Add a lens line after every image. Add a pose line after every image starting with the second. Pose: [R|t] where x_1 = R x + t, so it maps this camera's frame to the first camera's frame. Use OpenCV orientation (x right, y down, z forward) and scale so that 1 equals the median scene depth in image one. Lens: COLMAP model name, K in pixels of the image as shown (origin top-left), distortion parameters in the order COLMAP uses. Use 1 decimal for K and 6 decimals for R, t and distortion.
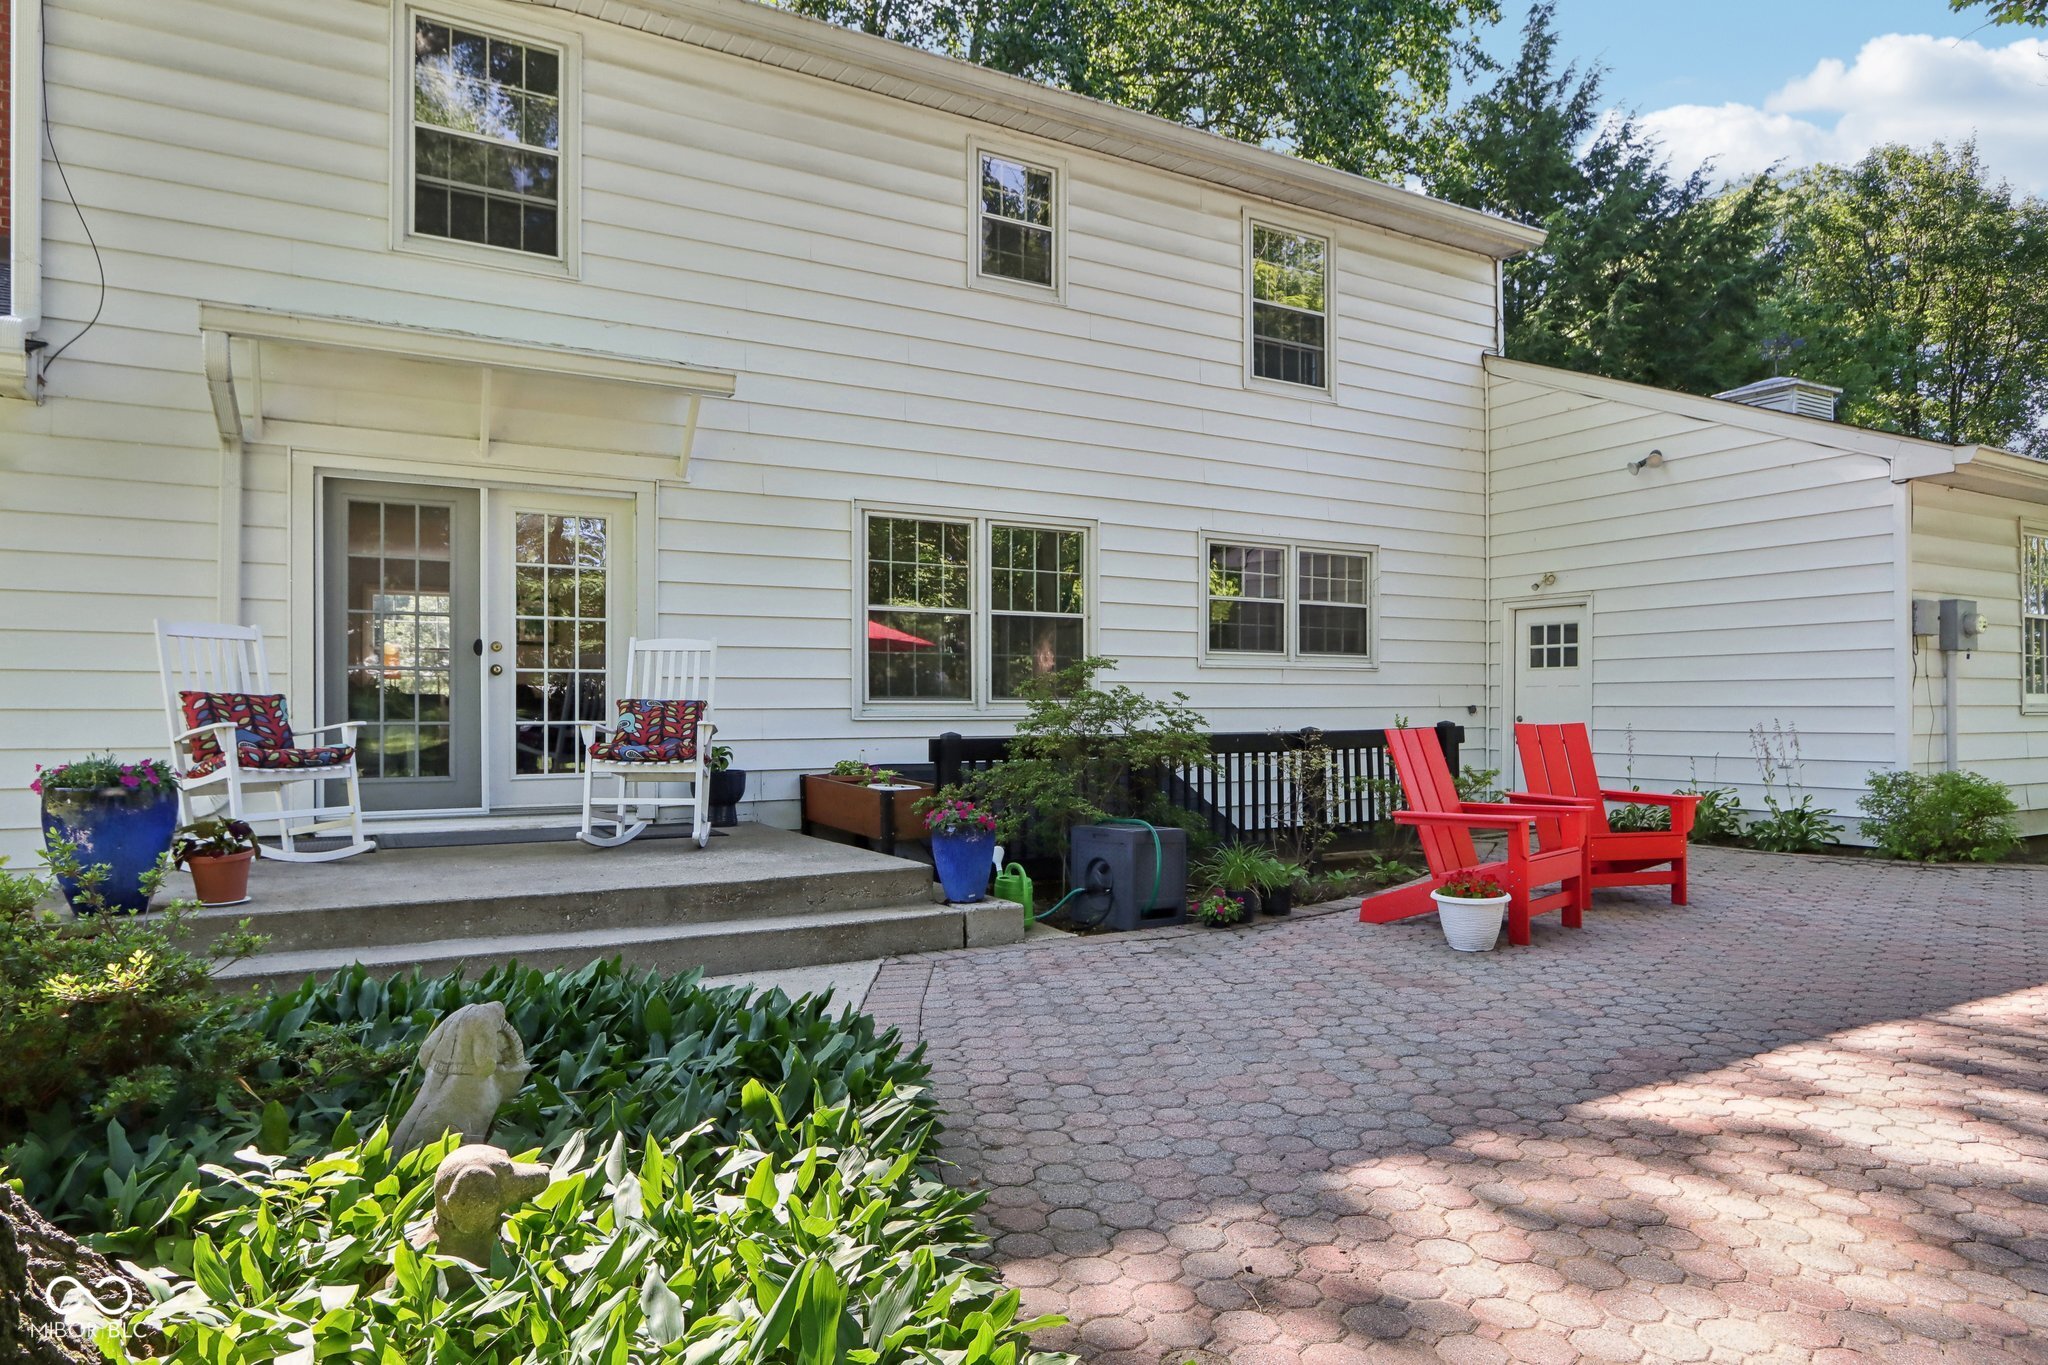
lens RADIAL K [[1230.1, 0, 1024.1], [0, 1230.1, 707.3], [0, 0, 1]] dist [-0.013749, -0.001529]
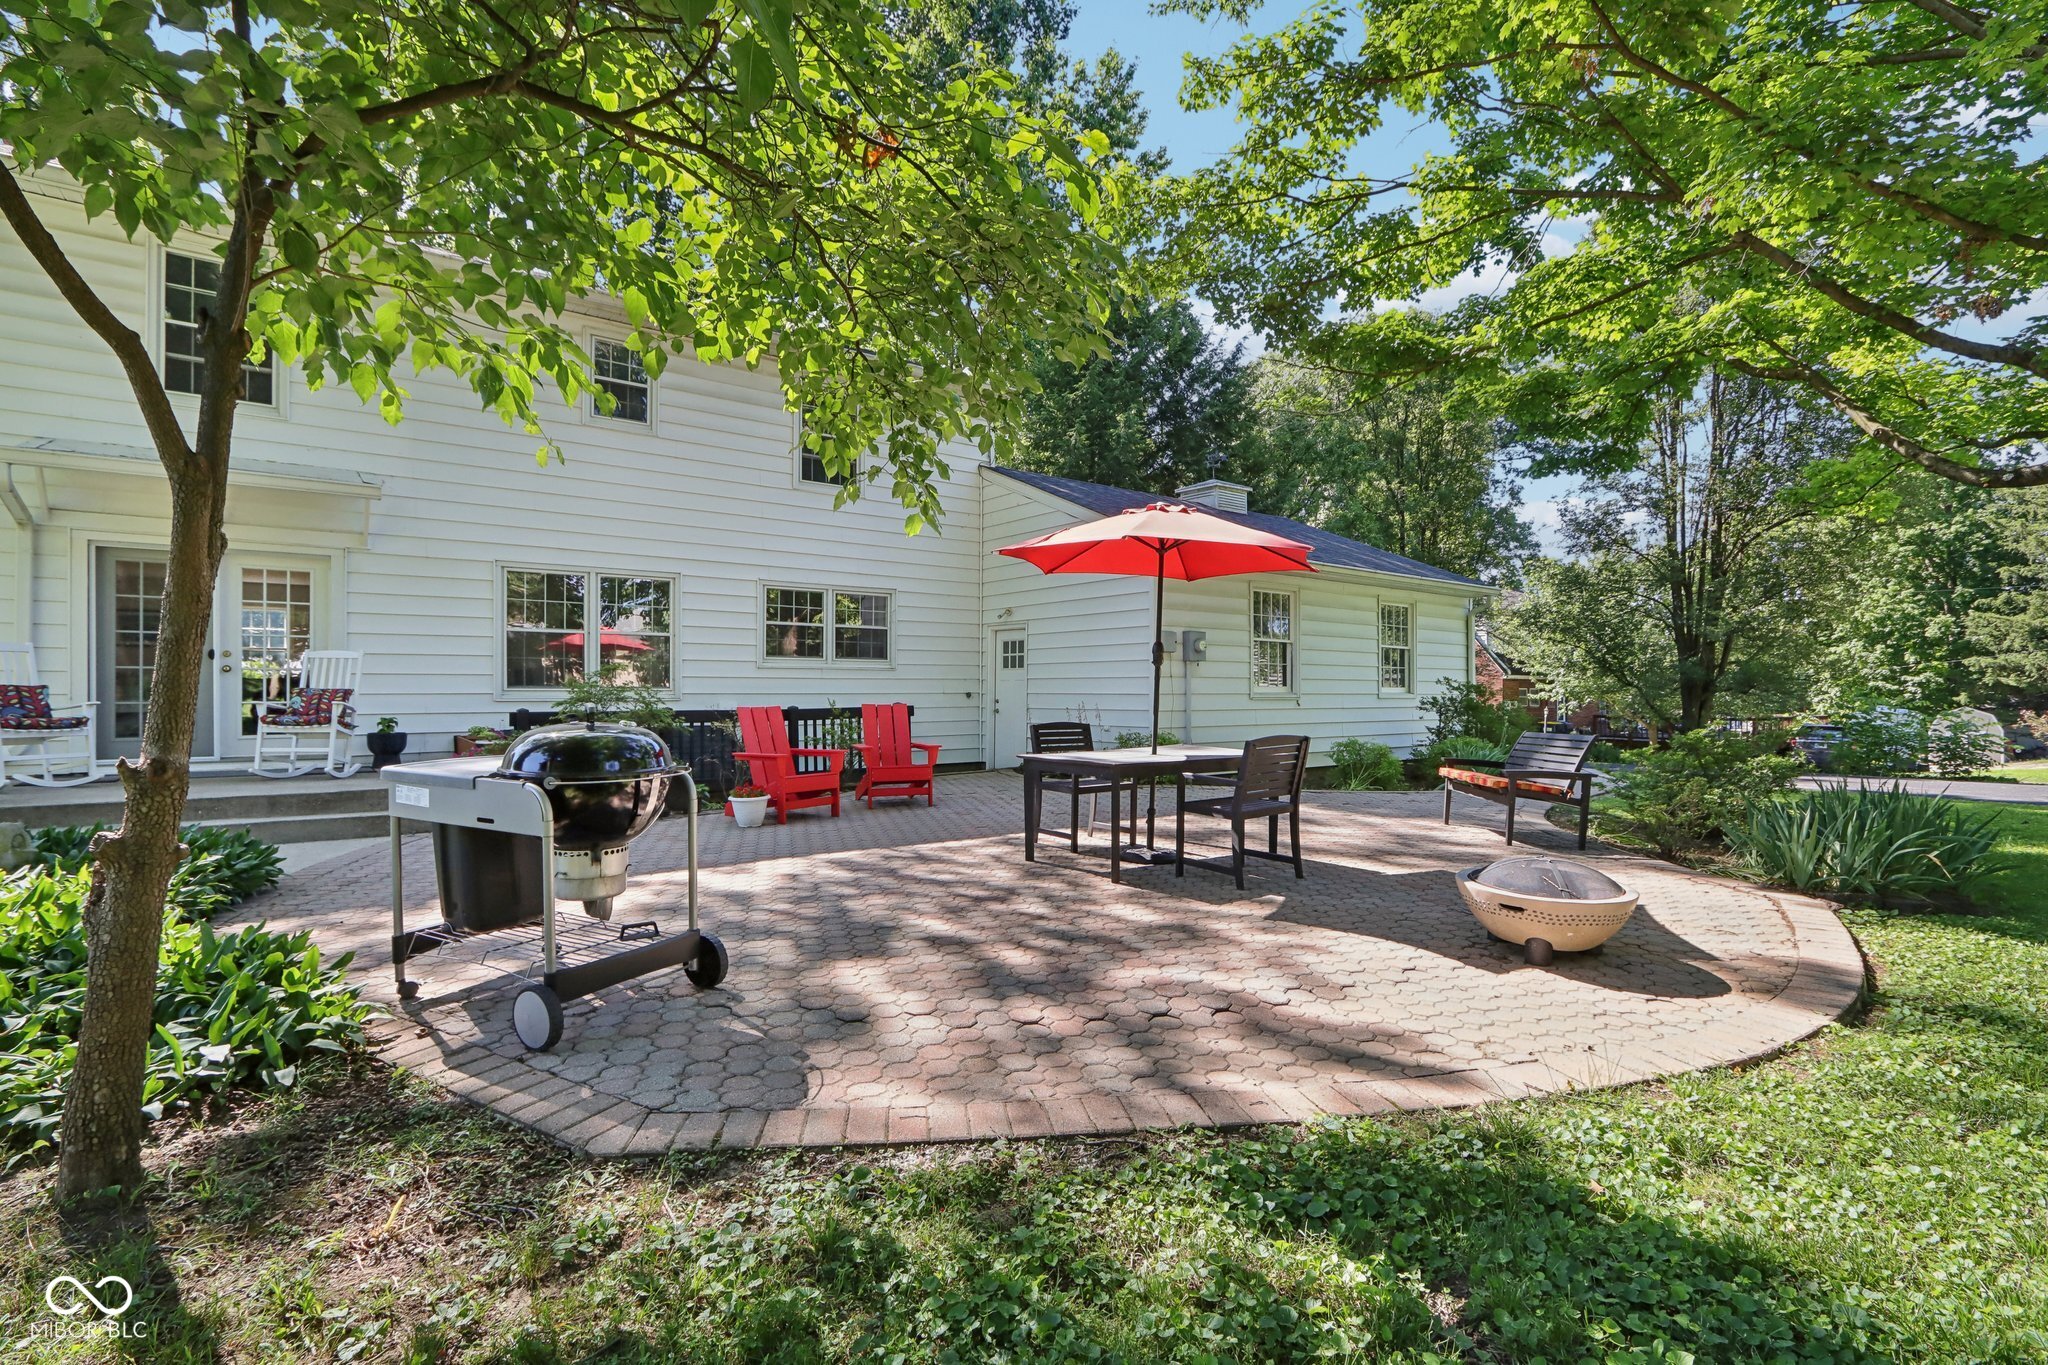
lens RADIAL K [[957.3, 0, 1014.6], [0, 957.3, 697.1], [0, 0, 1]] dist [-0.016312, 0.001154]
pose [[0.991424, 0.001144, 0.130683, 0.350386], [-0.001800, 0.999986, 0.004899, -0.001676], [-0.130675, -0.005092, 0.991412, -0.283946]]
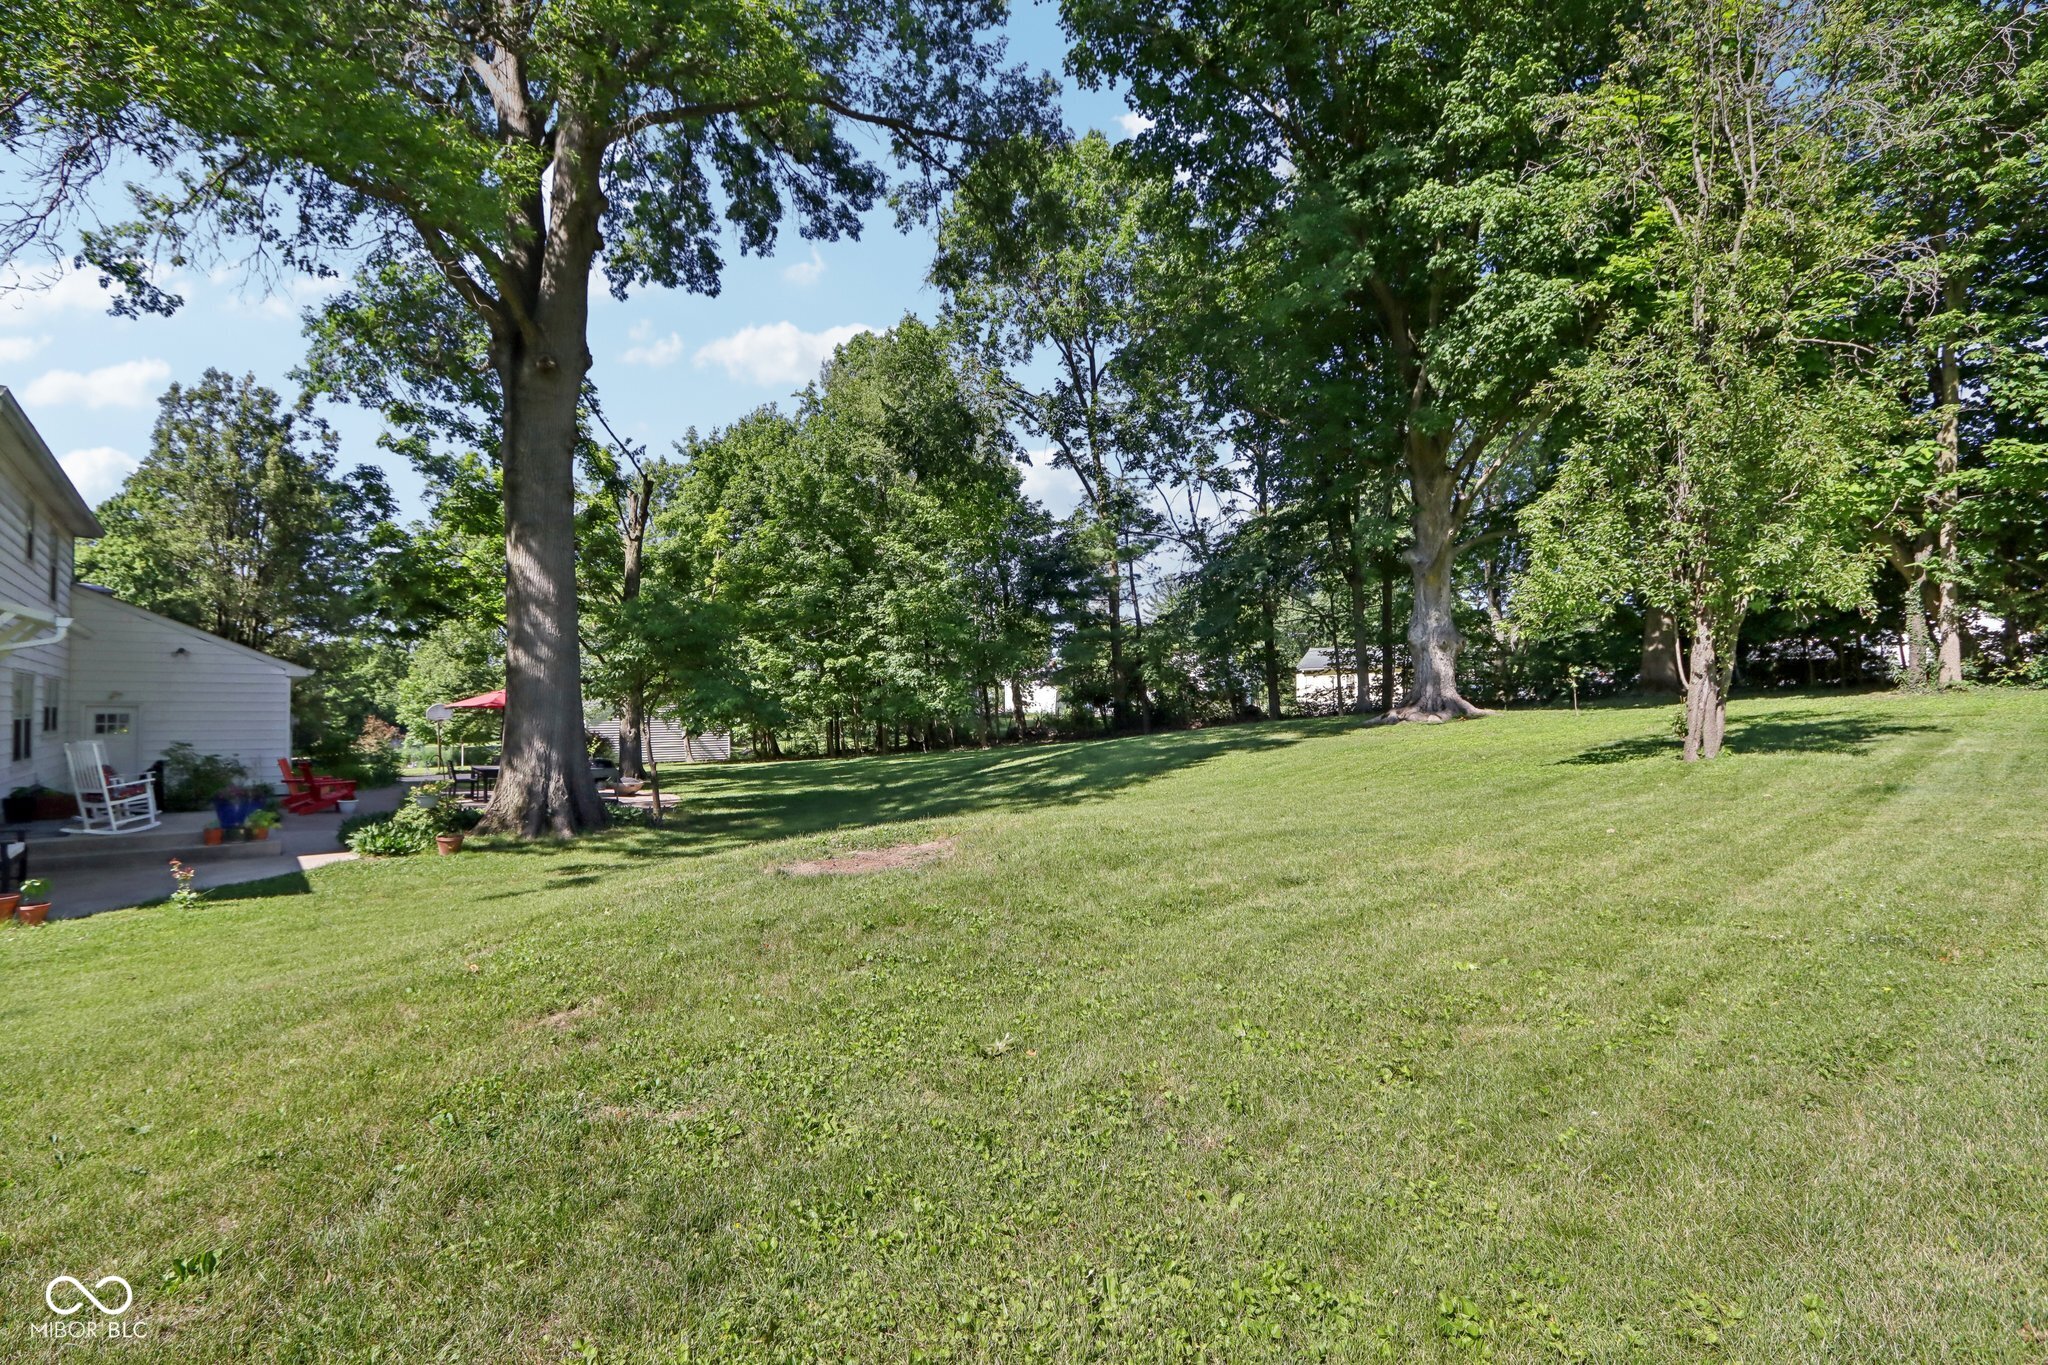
lens RADIAL K [[972.8, 0, 1003.1], [0, 972.8, 679.6], [0, 0, 1]] dist [-0.015703, 0.000037]
pose [[-0.157371, 0.037082, 0.986843, -1.973278], [-0.002941, 0.999273, -0.038018, -0.089296], [-0.987535, -0.008885, -0.157148, -0.406224]]
